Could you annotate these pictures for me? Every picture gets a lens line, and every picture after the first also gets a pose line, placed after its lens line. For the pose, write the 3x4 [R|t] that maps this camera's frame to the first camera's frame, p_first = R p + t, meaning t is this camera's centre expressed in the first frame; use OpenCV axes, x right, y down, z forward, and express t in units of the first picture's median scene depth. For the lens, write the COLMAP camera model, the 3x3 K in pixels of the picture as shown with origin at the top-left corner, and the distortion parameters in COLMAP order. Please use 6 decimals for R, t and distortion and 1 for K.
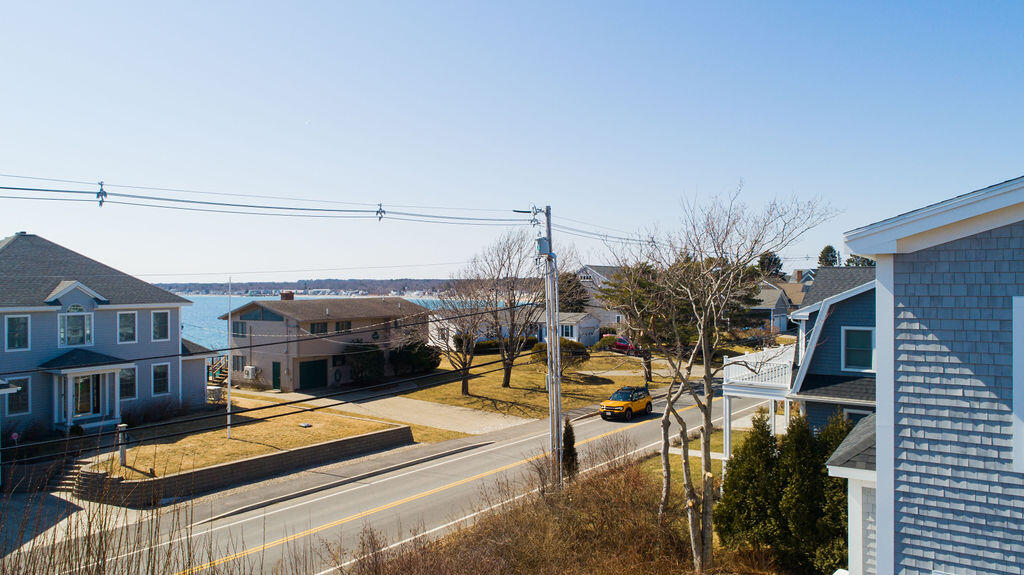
lens RADIAL K [[720.9, 0, 512.0], [0, 720.9, 287.5], [0, 0, 1]] dist [-0.003936, 0.007361]
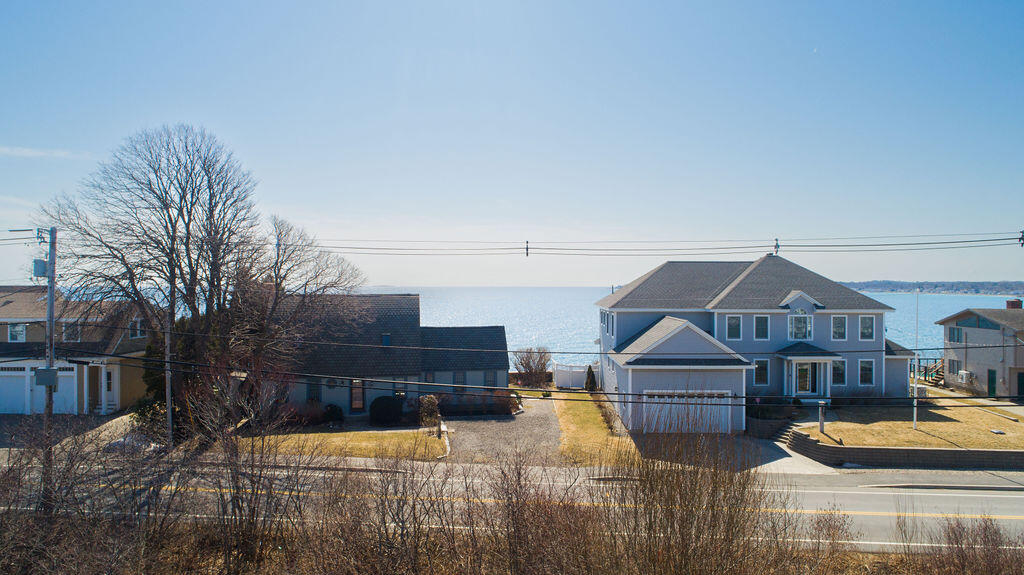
lens RADIAL K [[710.0, 0, 500.8], [0, 710.0, 286.2], [0, 0, 1]] dist [-0.001443, 0.005032]
pose [[0.533933, 0.010479, -0.845462, 0.208813], [-0.006711, 0.999944, 0.008155, -0.024942], [0.845500, 0.001319, 0.533973, -0.169313]]
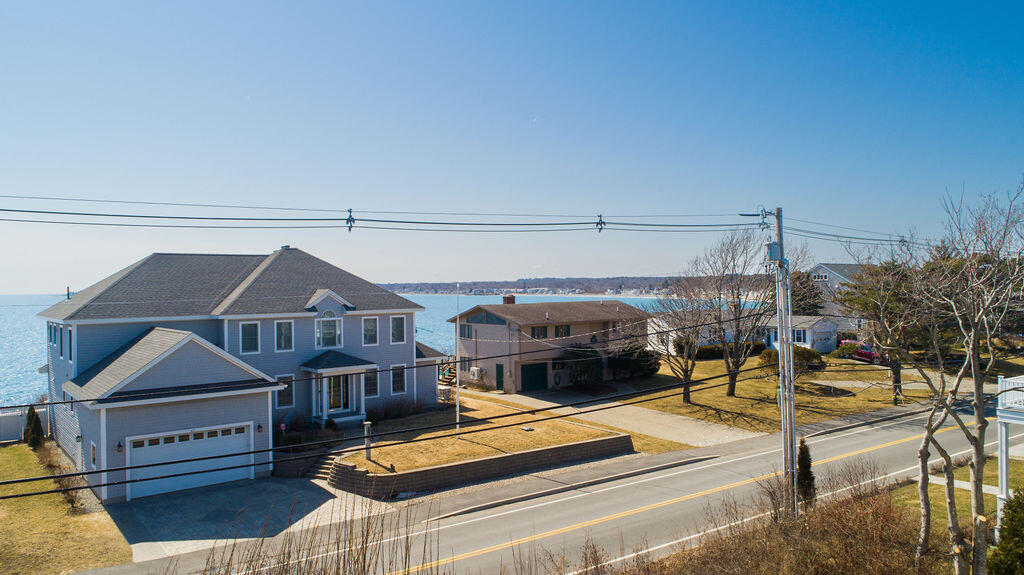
lens RADIAL K [[729.2, 0, 512.0], [0, 729.2, 287.5], [0, 0, 1]] dist [-0.000878, 0.001762]
pose [[0.956462, -0.005425, -0.291806, -0.004570], [0.006648, 0.999973, 0.003200, -0.013975], [0.291781, -0.005001, 0.956472, 0.003299]]
